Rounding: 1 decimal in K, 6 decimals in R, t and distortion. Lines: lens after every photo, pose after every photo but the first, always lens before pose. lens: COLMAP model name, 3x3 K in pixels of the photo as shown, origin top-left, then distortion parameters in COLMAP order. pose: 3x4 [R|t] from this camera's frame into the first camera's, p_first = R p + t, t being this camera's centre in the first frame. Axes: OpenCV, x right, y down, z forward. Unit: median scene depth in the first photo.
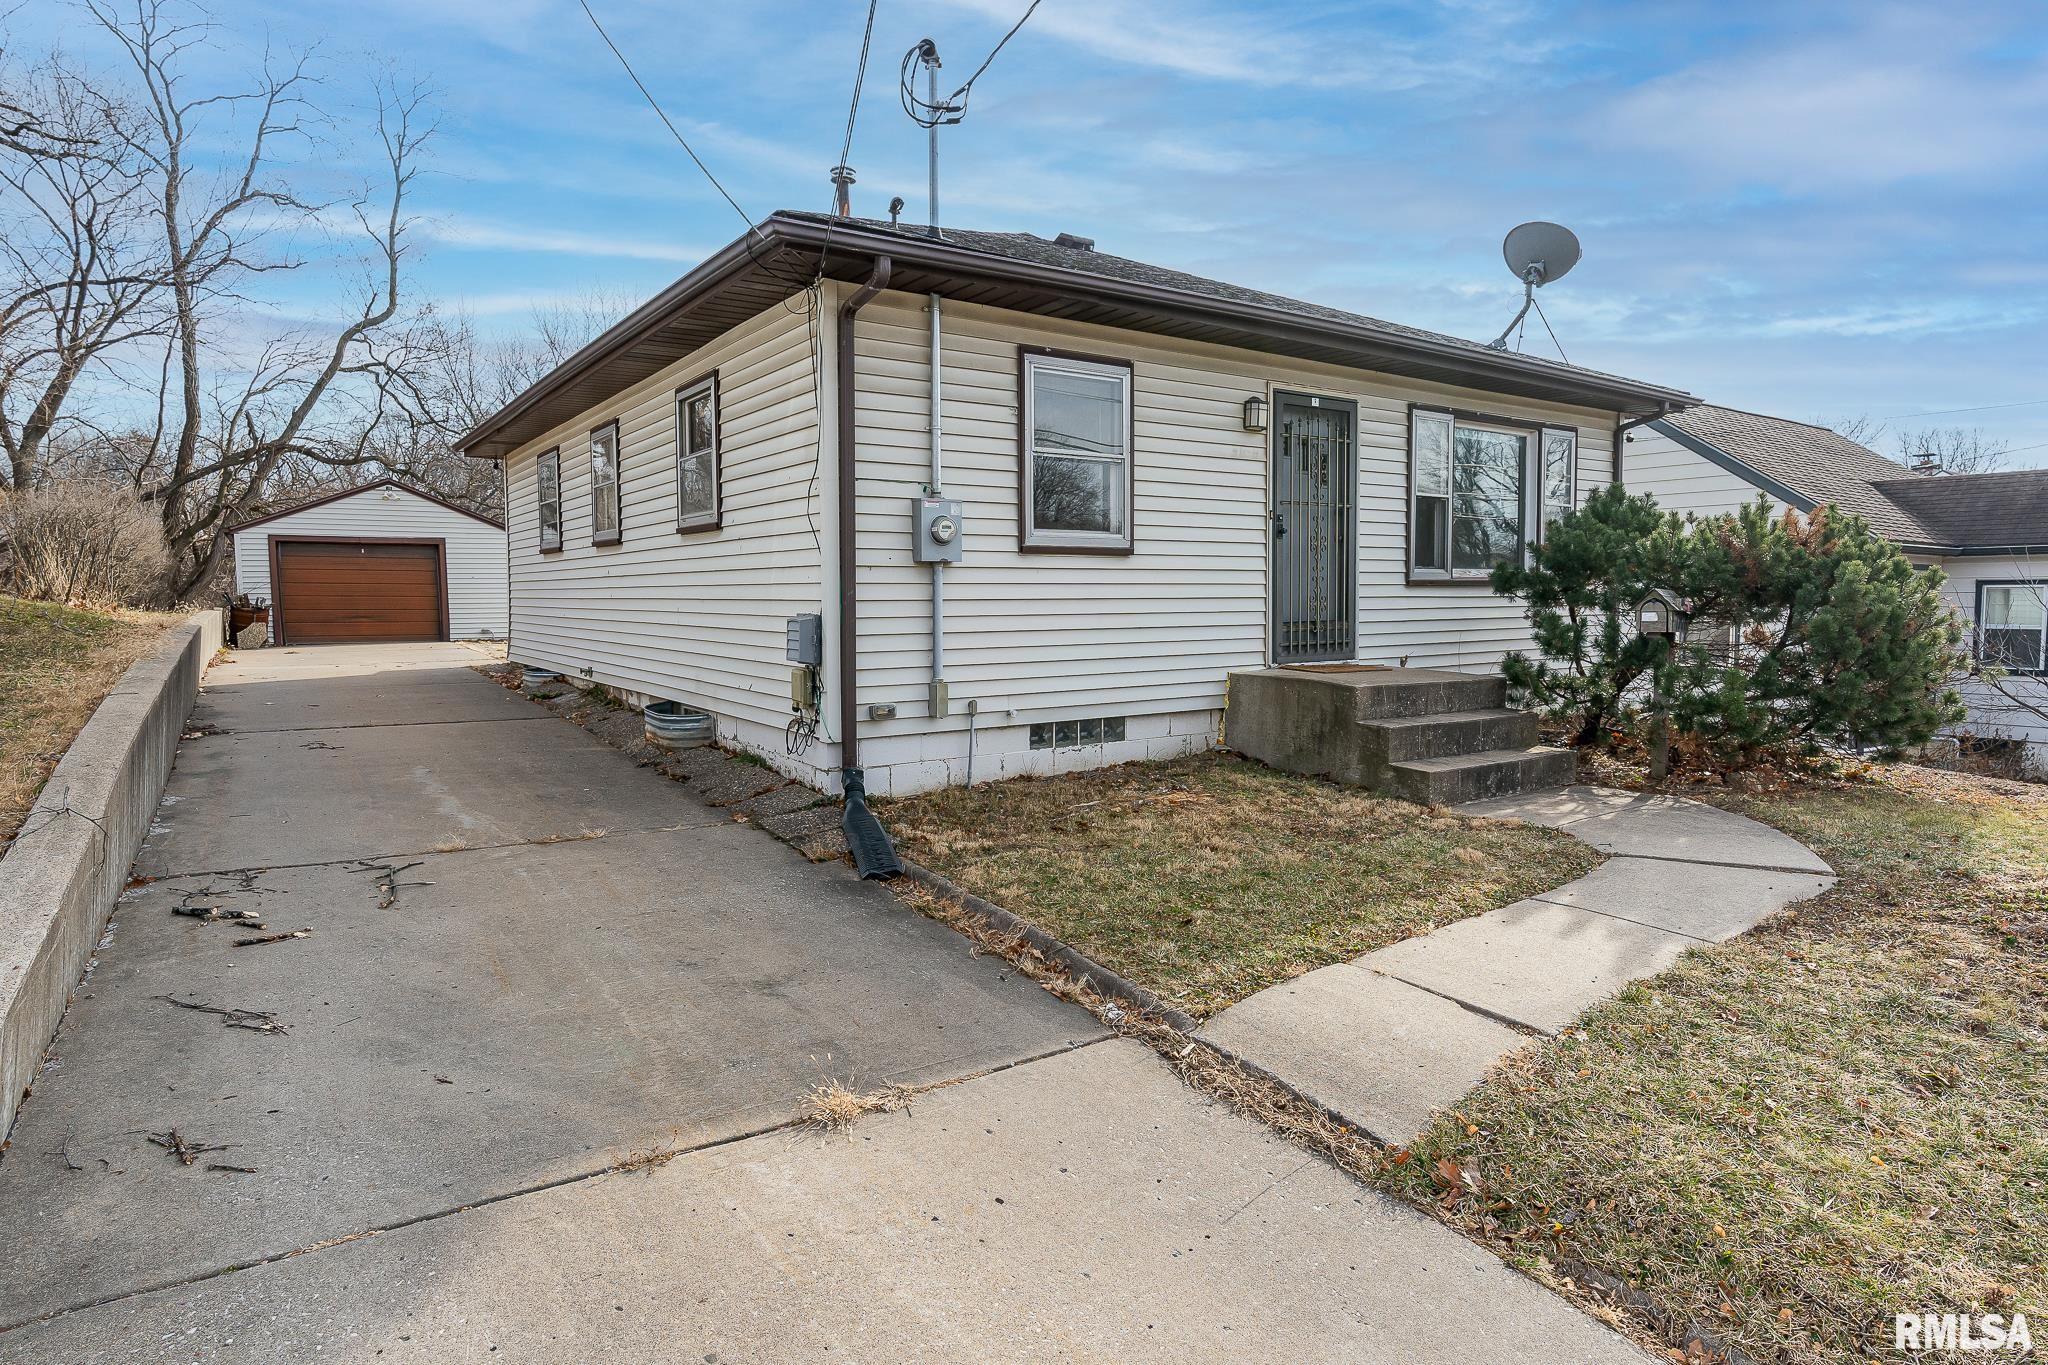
lens RADIAL K [[1120.3, 0, 1027.2], [0, 1120.3, 659.9], [0, 0, 1]] dist [-0.000404, 0.000001]
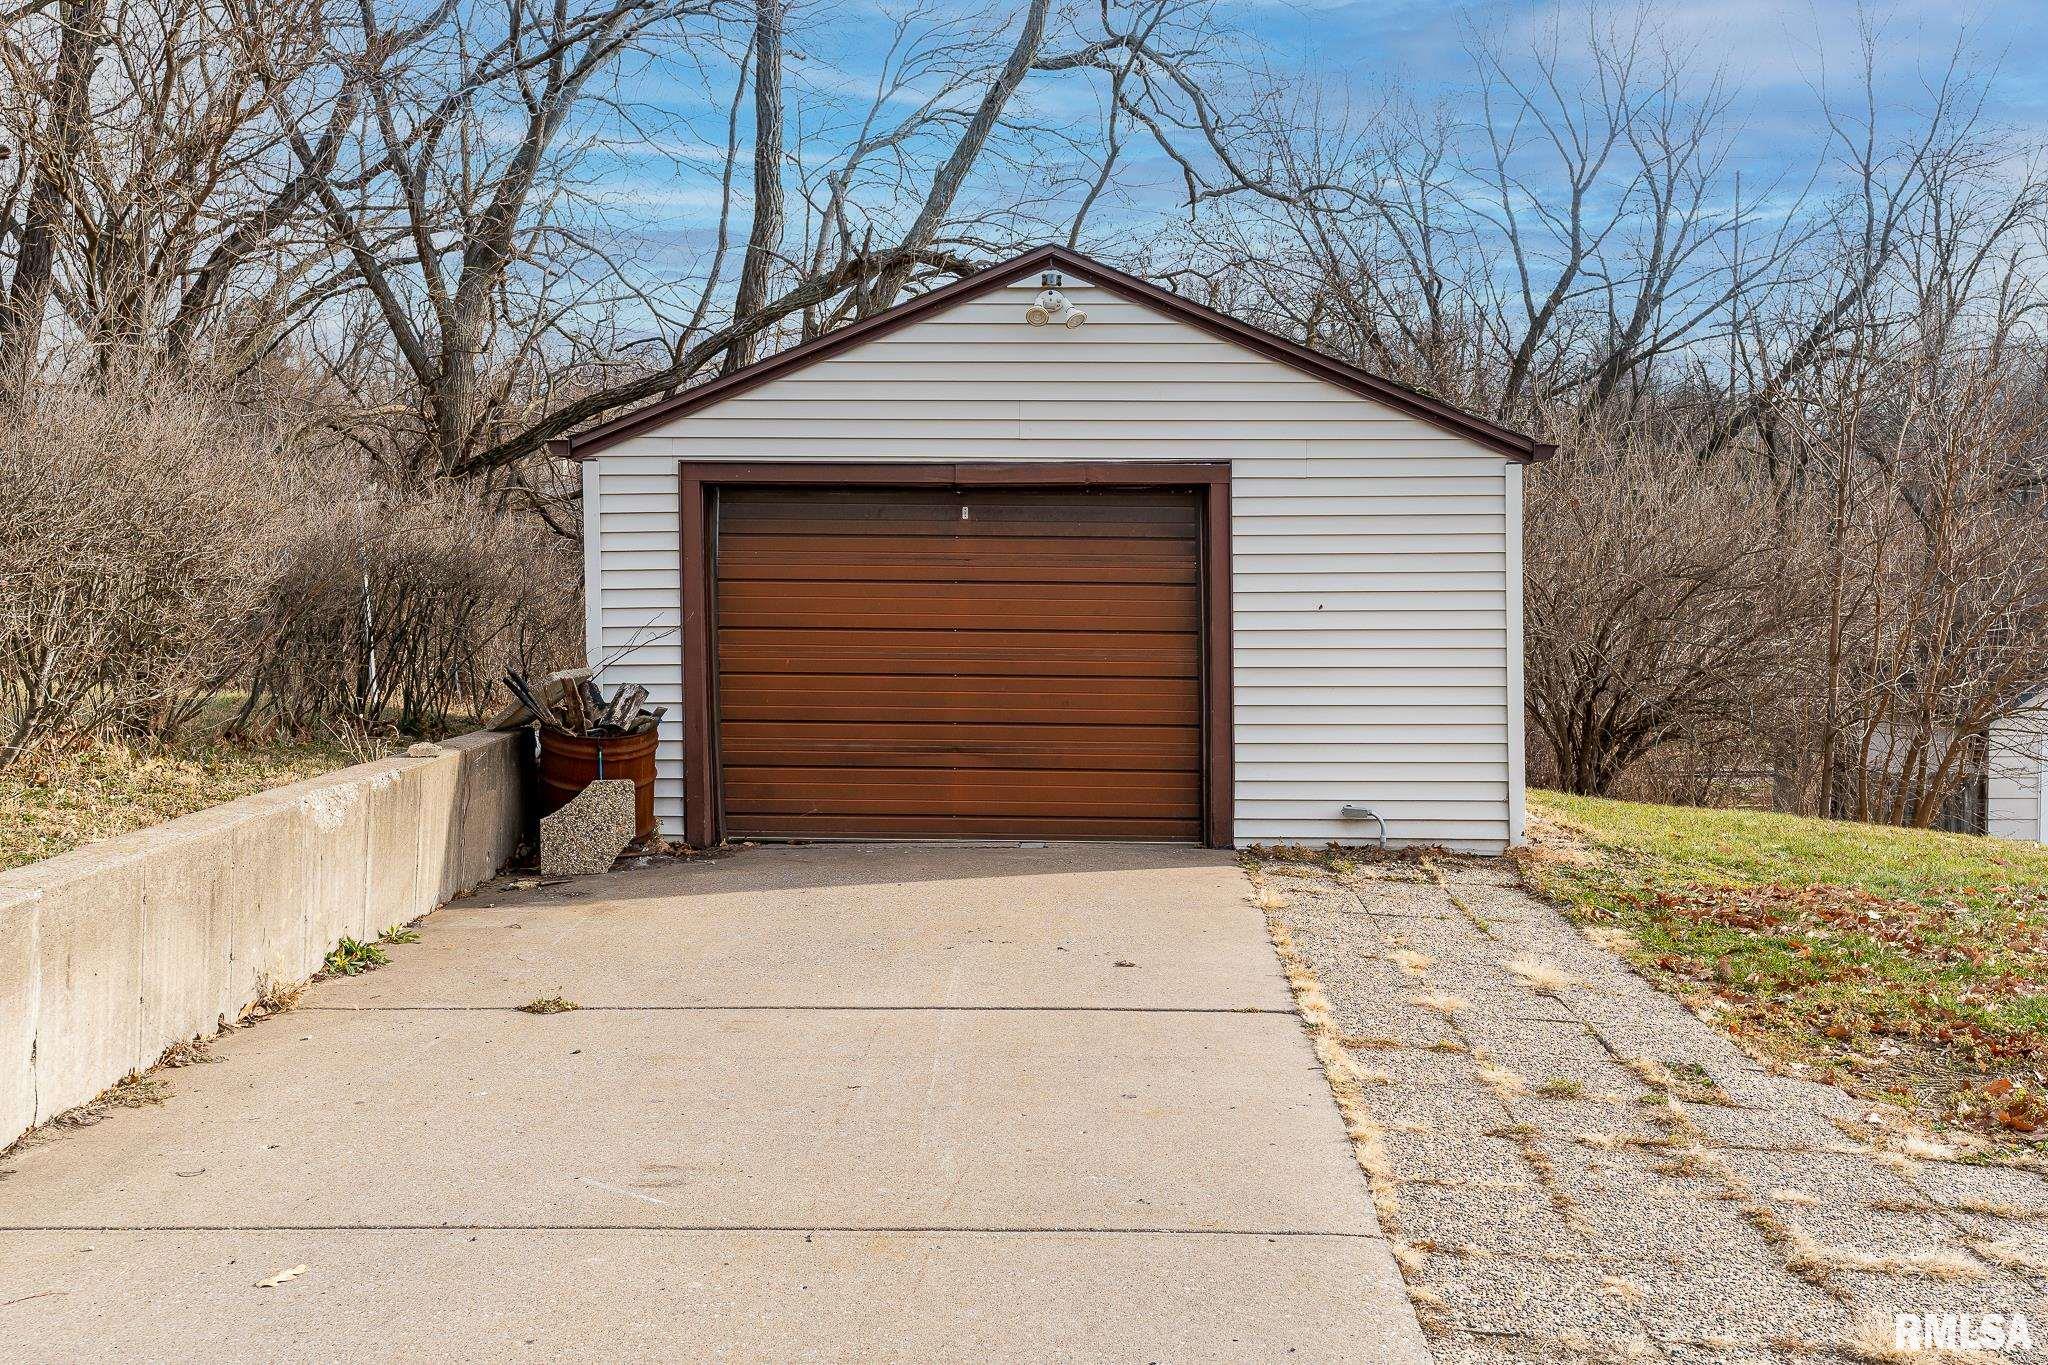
lens RADIAL K [[1896.5, 0, 1024.0], [0, 1896.5, 682.5], [0, 0, 1]] dist [-0.000411, -0.000229]
pose [[0.823797, 0.037159, -0.565665, -1.015732], [-0.032371, 0.999305, 0.018502, -0.209533], [0.565959, 0.003069, 0.824427, 2.013796]]
